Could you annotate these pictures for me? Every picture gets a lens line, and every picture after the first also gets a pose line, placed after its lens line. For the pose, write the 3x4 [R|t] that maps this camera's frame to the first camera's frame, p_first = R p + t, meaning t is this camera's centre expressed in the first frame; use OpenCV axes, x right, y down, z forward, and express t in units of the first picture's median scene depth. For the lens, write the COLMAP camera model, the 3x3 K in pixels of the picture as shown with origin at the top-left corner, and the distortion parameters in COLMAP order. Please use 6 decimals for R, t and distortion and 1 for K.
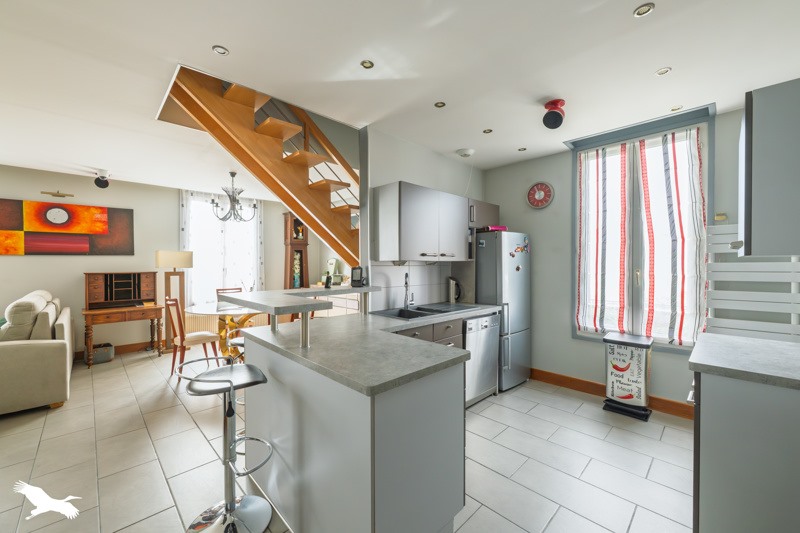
lens RADIAL K [[314.2, 0, 394.7], [0, 314.2, 265.1], [0, 0, 1]] dist [0.001823, 0.000089]
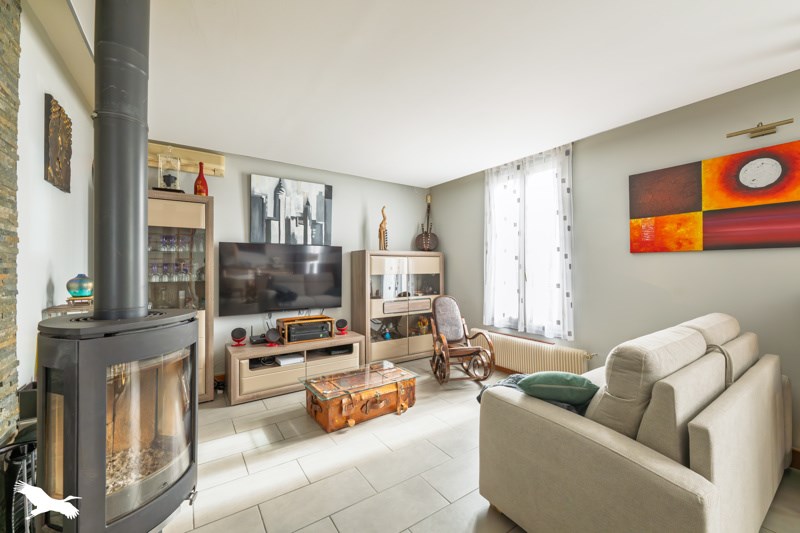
lens RADIAL K [[314.2, 0, 398.1], [0, 314.2, 263.8], [0, 0, 1]] dist [0.001823, 0.000089]
pose [[-0.184182, 0.002971, -0.982888, -0.477396], [-0.008621, 0.999952, 0.004638, -0.005033], [0.982854, 0.009328, -0.184147, 0.540883]]
